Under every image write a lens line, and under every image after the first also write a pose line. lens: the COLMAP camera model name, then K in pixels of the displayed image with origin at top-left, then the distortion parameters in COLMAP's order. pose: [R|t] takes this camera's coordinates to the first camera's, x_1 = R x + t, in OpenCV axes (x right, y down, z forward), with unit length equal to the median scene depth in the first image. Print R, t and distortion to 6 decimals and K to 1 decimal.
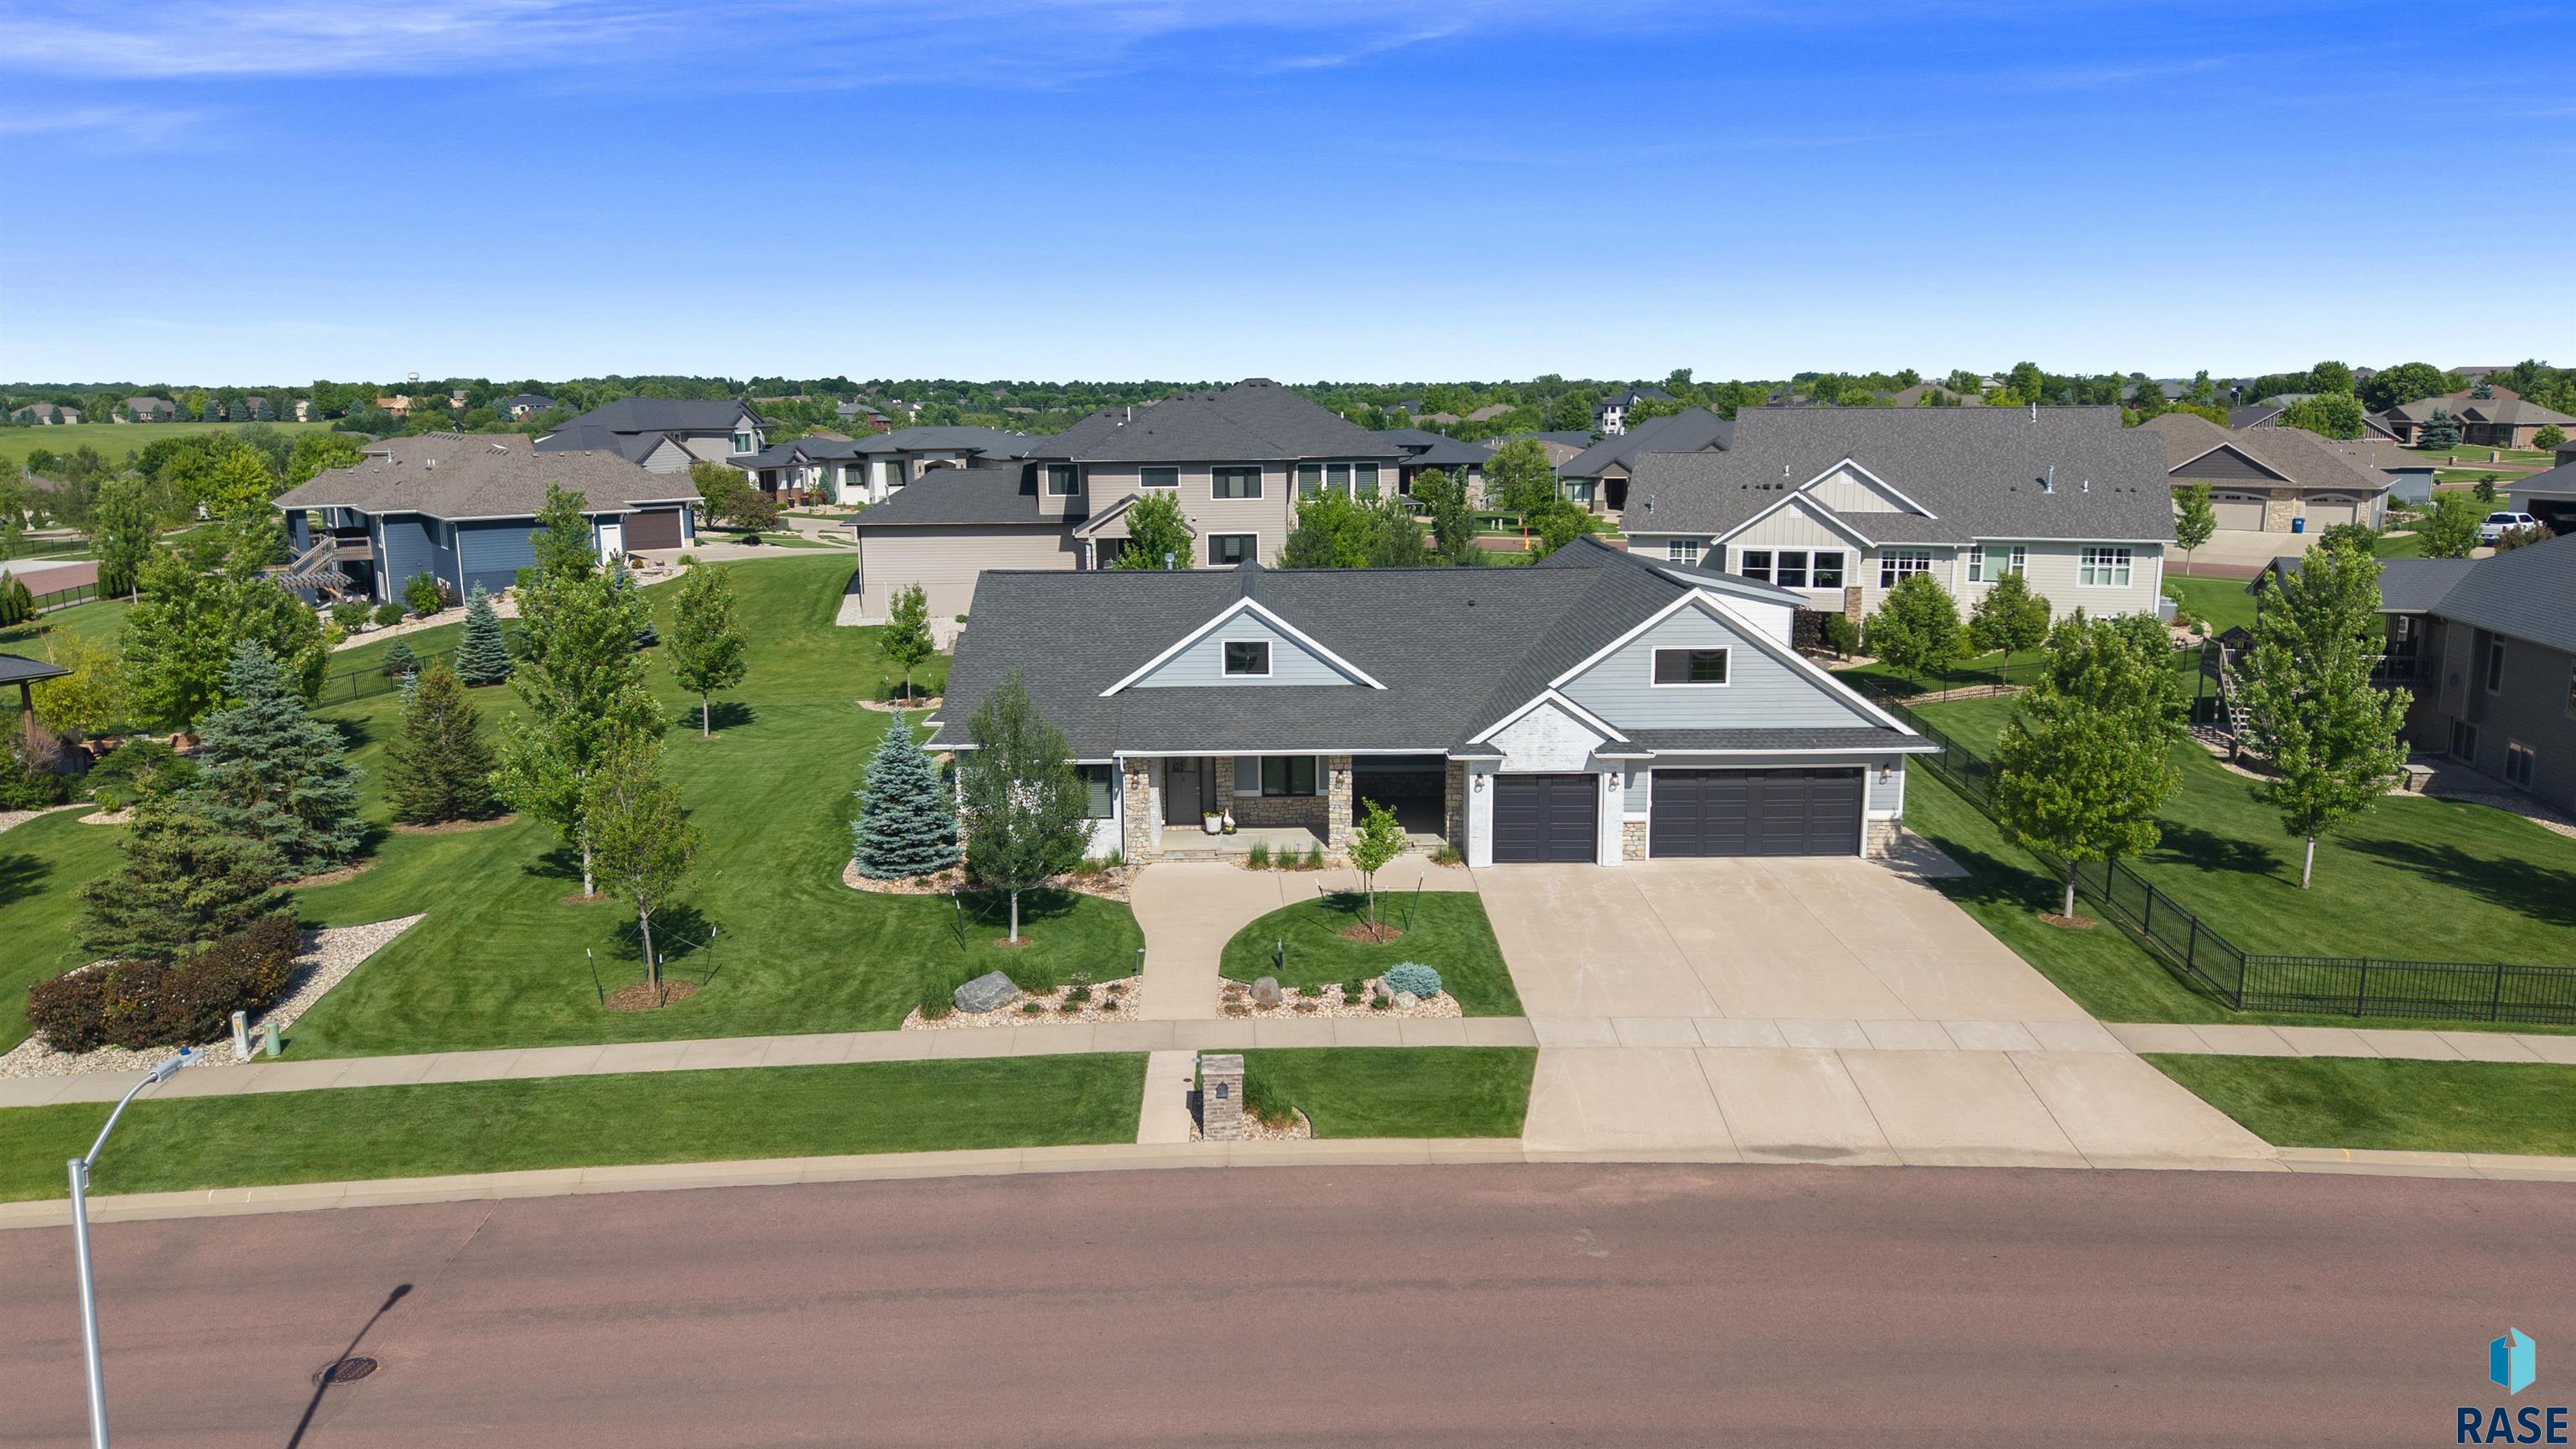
lens RADIAL K [[1733.5, 0, 1287.9], [0, 1733.5, 718.9], [0, 0, 1]] dist [0.015583, -0.015305]
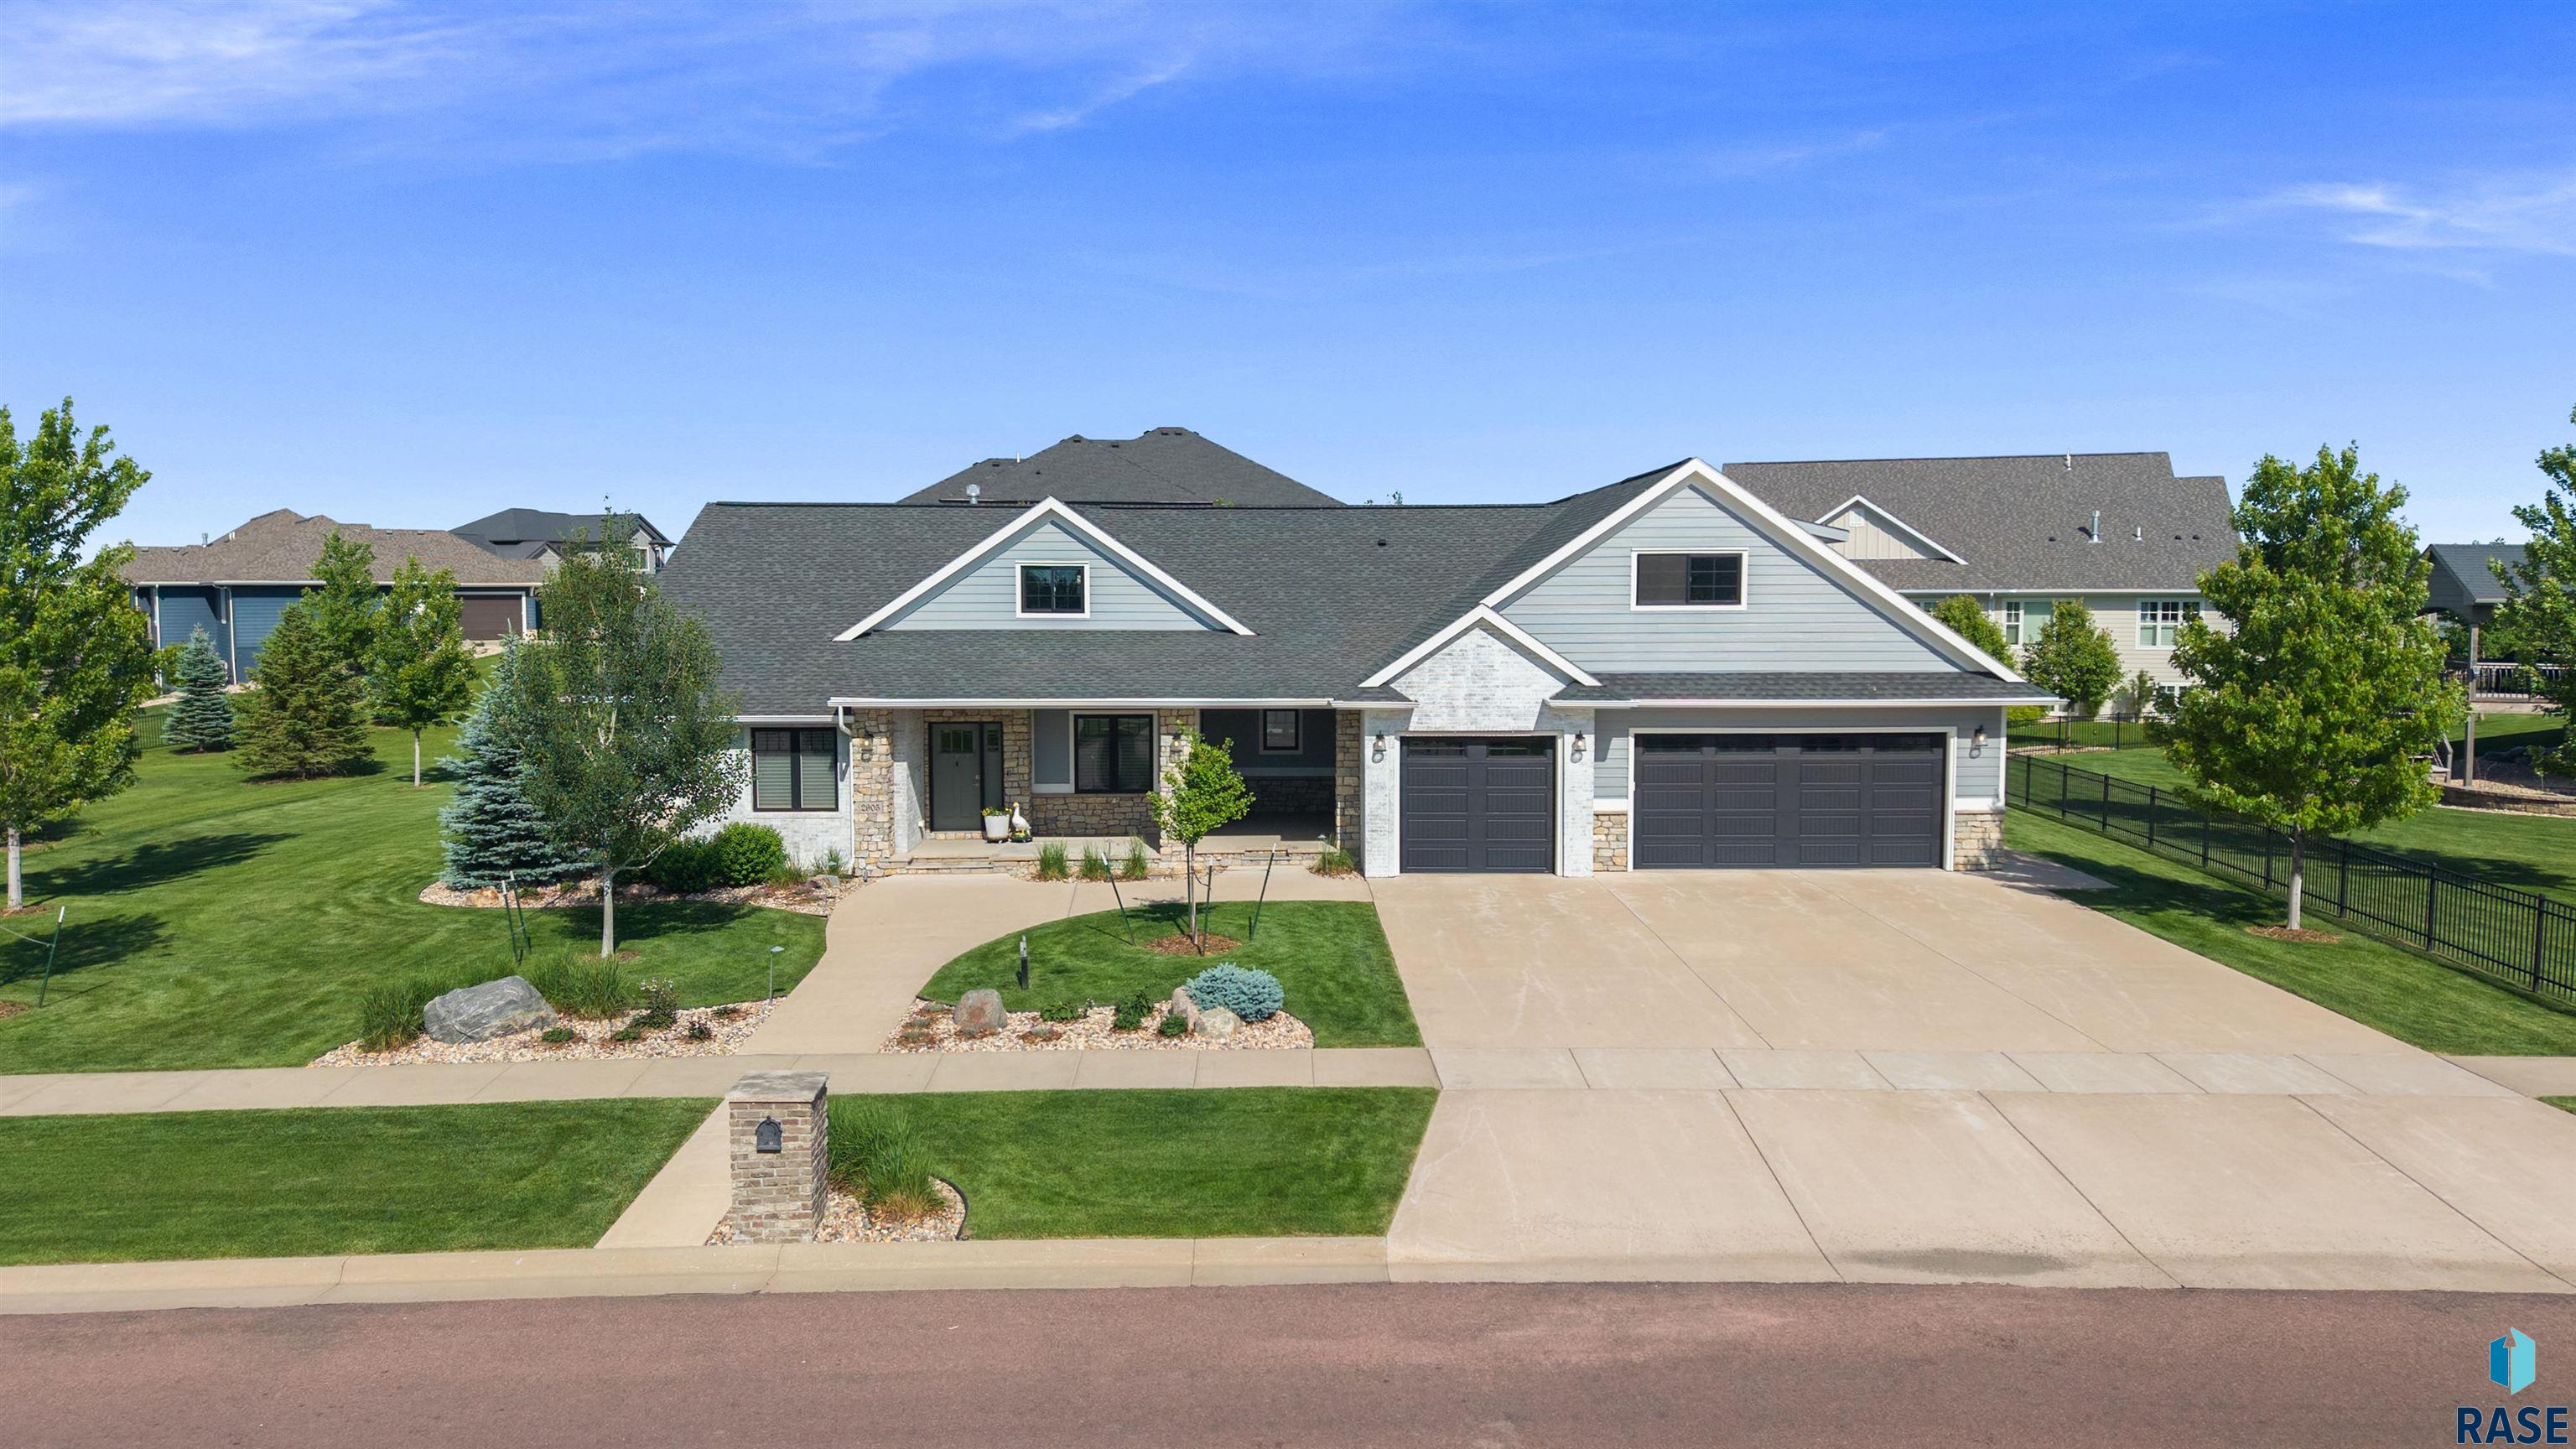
lens RADIAL K [[1733.5, 0, 1295.6], [0, 1733.5, 709.3], [0, 0, 1]] dist [0.015583, -0.015305]
pose [[0.999861, 0.006024, 0.015572, 0.078018], [-0.004096, 0.992647, -0.120972, 0.118729], [-0.016186, 0.120891, 0.992534, 0.384255]]
